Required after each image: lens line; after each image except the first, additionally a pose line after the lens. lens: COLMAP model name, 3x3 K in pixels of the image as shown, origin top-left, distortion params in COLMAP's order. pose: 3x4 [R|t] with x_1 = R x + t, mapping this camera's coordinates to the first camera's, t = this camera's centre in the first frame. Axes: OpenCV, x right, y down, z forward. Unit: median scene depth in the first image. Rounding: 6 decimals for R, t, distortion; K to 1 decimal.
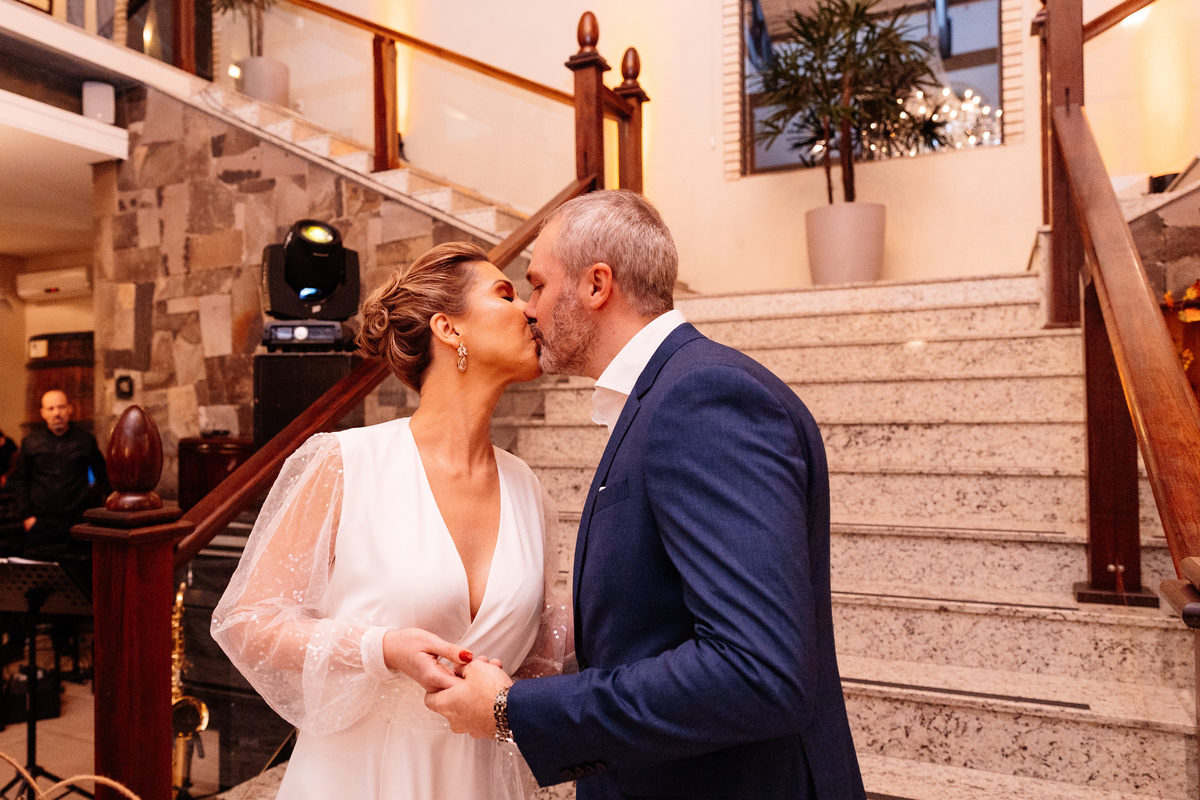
lens RADIAL K [[940.4, 0, 492.9], [0, 940.4, 398.9], [0, 0, 1]] dist [0.012472, -0.007196]
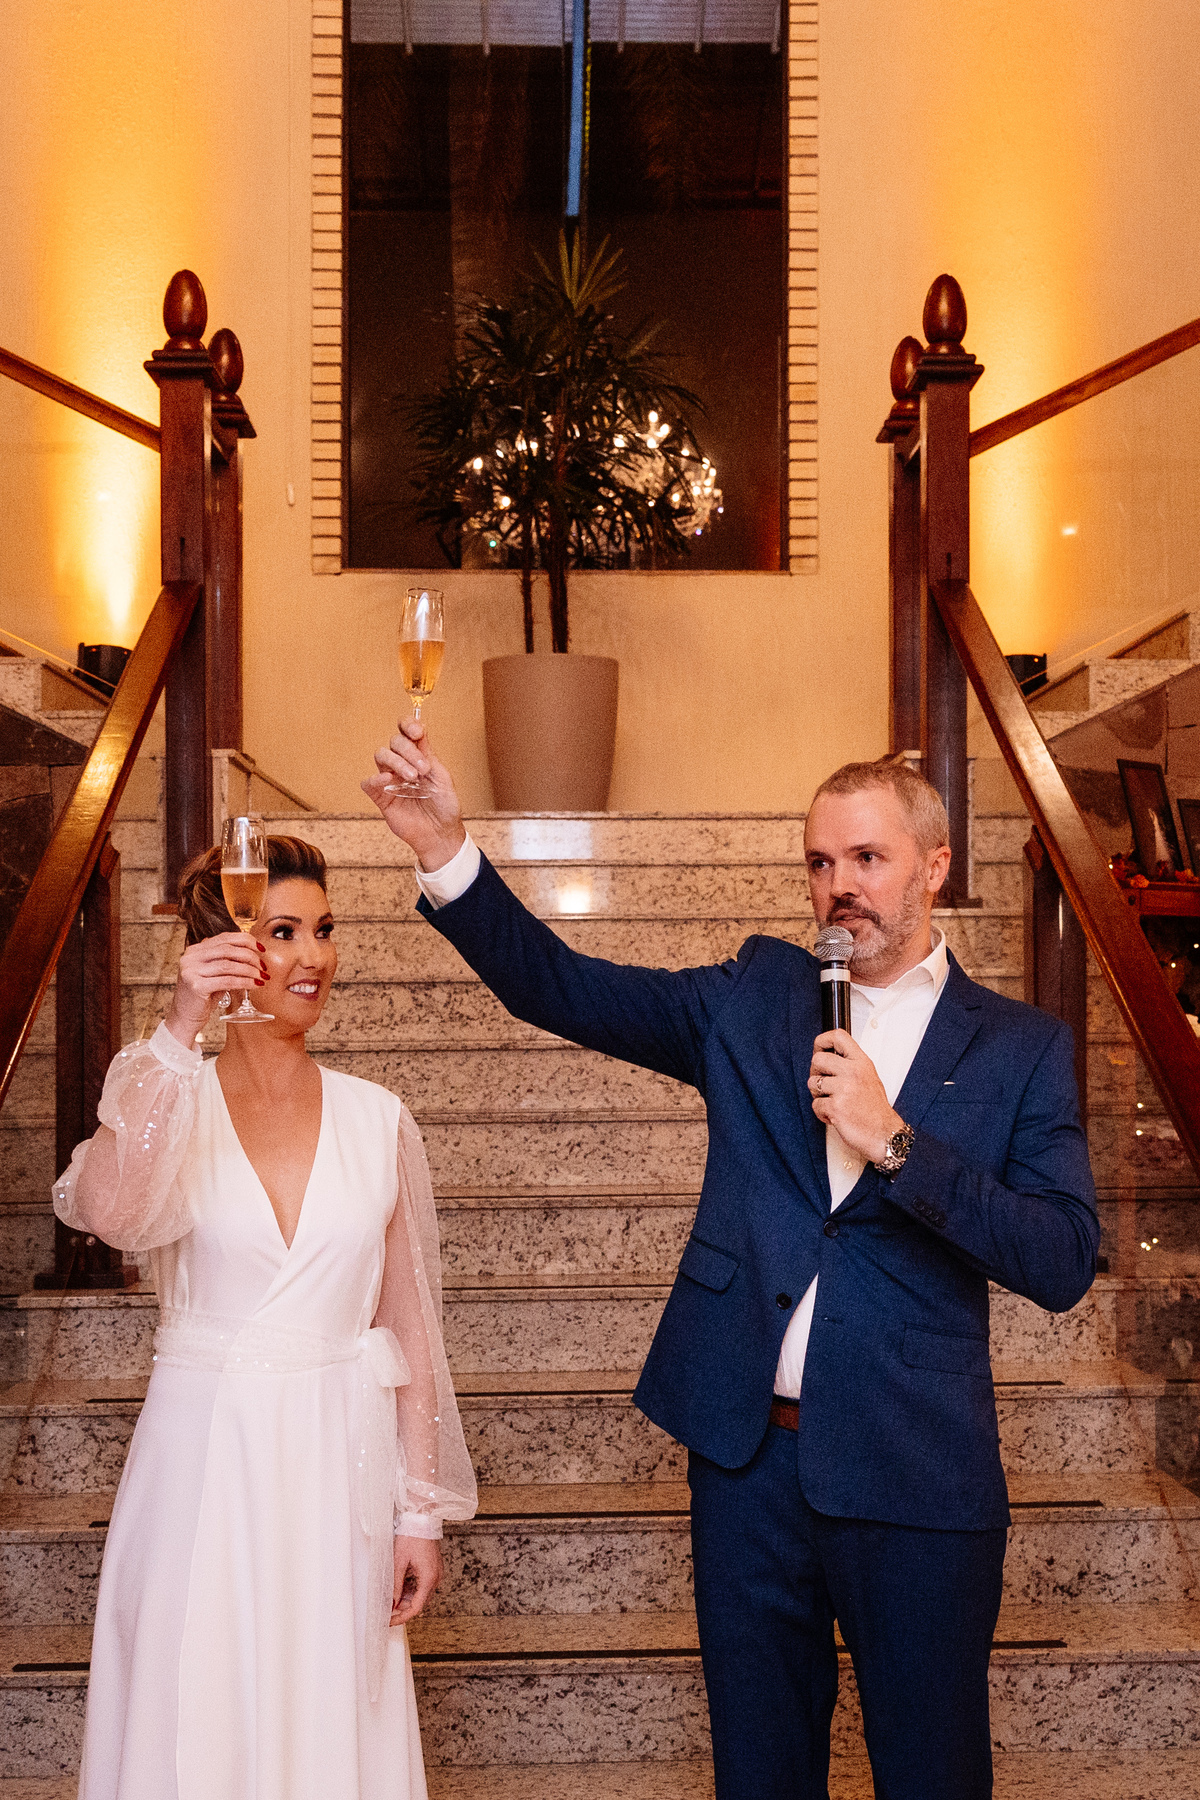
lens RADIAL K [[2335.2, 0, 682.6], [0, 2335.2, 982.6], [0, 0, 1]] dist [0.017745, -0.000303]
pose [[0.858730, 0.010141, 0.512327, -0.262367], [-0.009947, 0.999946, -0.003120, -0.007658], [-0.512331, -0.002417, 0.858785, -0.221457]]
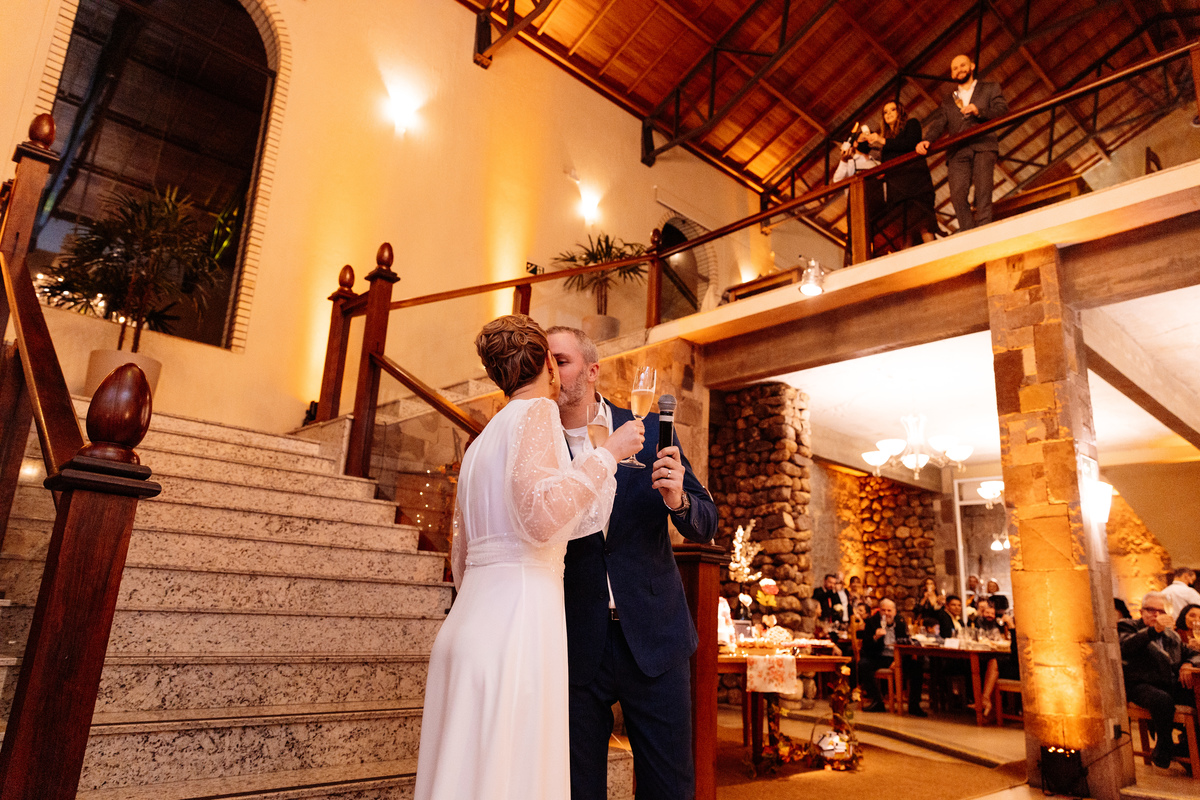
lens RADIAL K [[794.5, 0, 602.3], [0, 794.5, 403.8], [0, 0, 1]] dist [0.011193, -0.002546]
pose [[0.313591, 0.267711, 0.911039, -0.356064], [-0.062833, 0.963182, -0.261405, 0.086375], [-0.947477, 0.024731, 0.318866, 0.090815]]
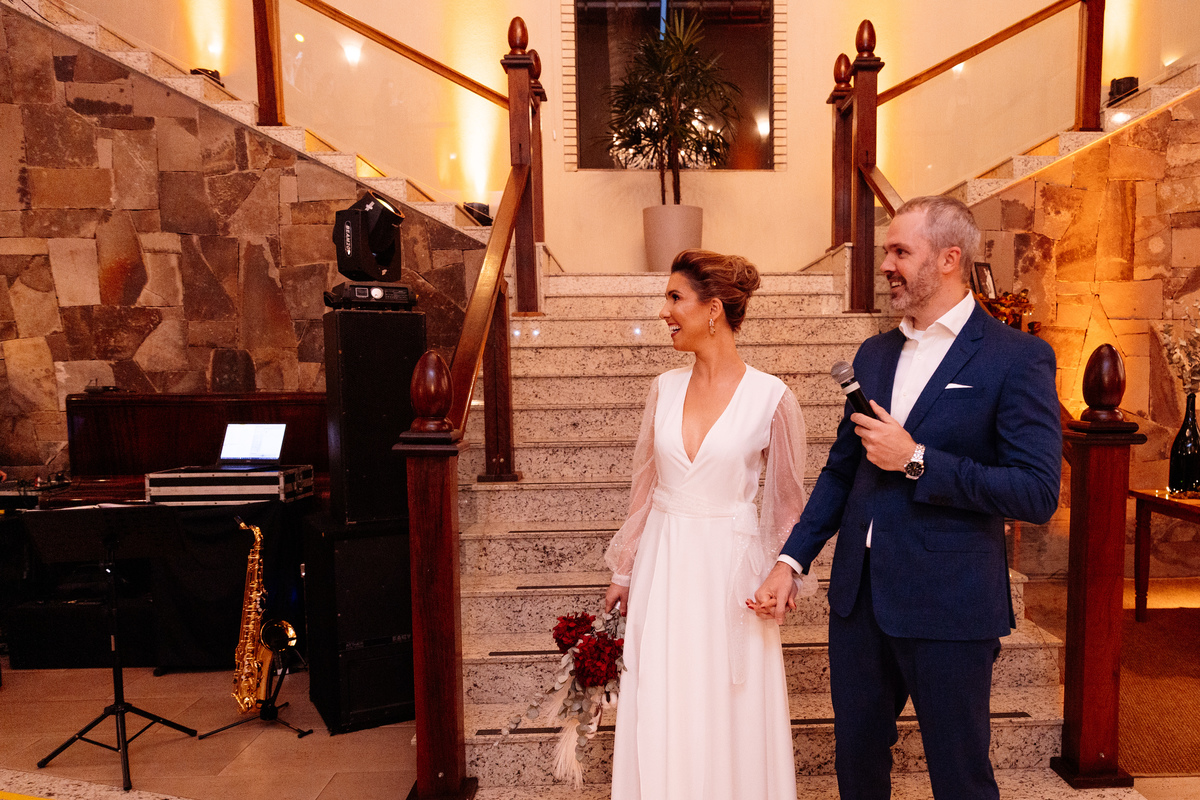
lens RADIAL K [[928.9, 0, 688.9], [0, 928.9, 464.2], [0, 0, 1]] dist [0.012387, -0.001845]
pose [[0.854057, -0.048406, 0.517922, -0.268002], [-0.006442, 0.994600, 0.103579, 0.009791], [-0.520139, -0.091799, 0.849134, -0.098403]]
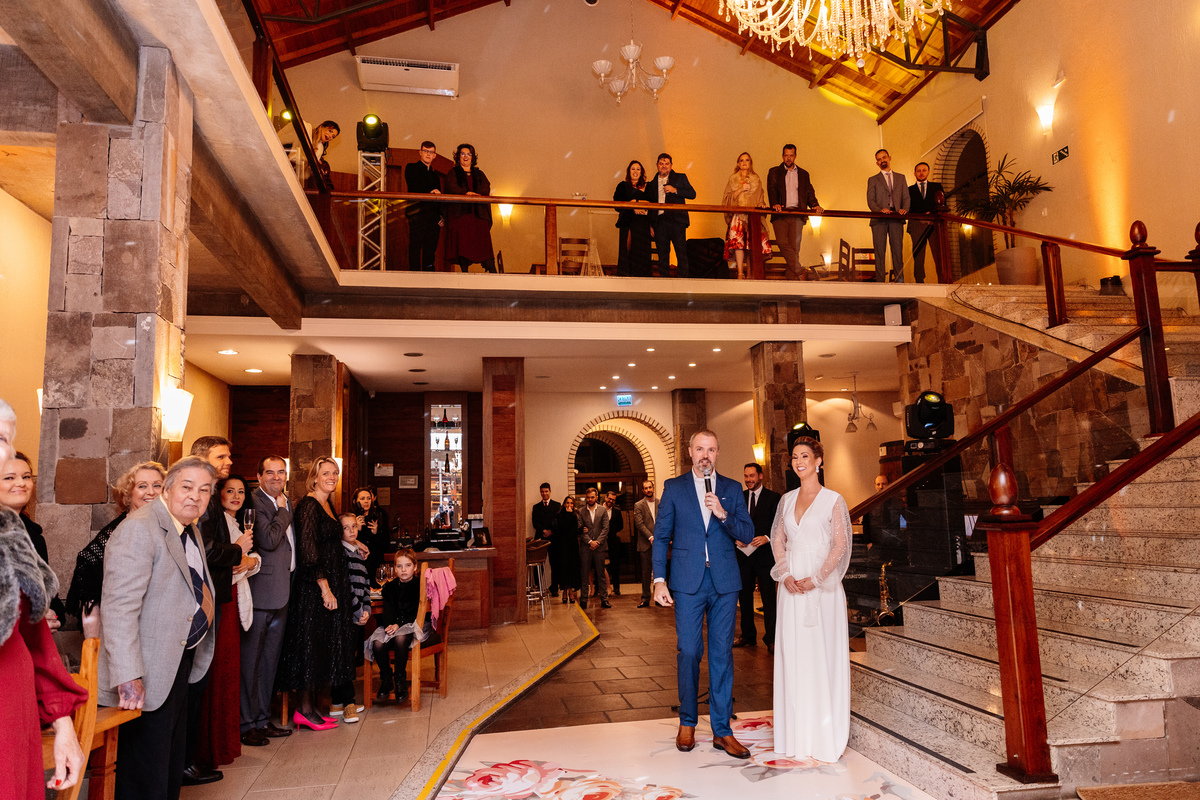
lens RADIAL K [[815.2, 0, 598.1], [0, 815.2, 405.7], [0, 0, 1]] dist [0.008541, 0.001607]
pose [[0.615838, -0.104780, -0.780874, 0.464606], [0.032817, 0.993669, -0.107452, 0.010187], [0.787189, 0.040547, 0.615377, -0.428237]]
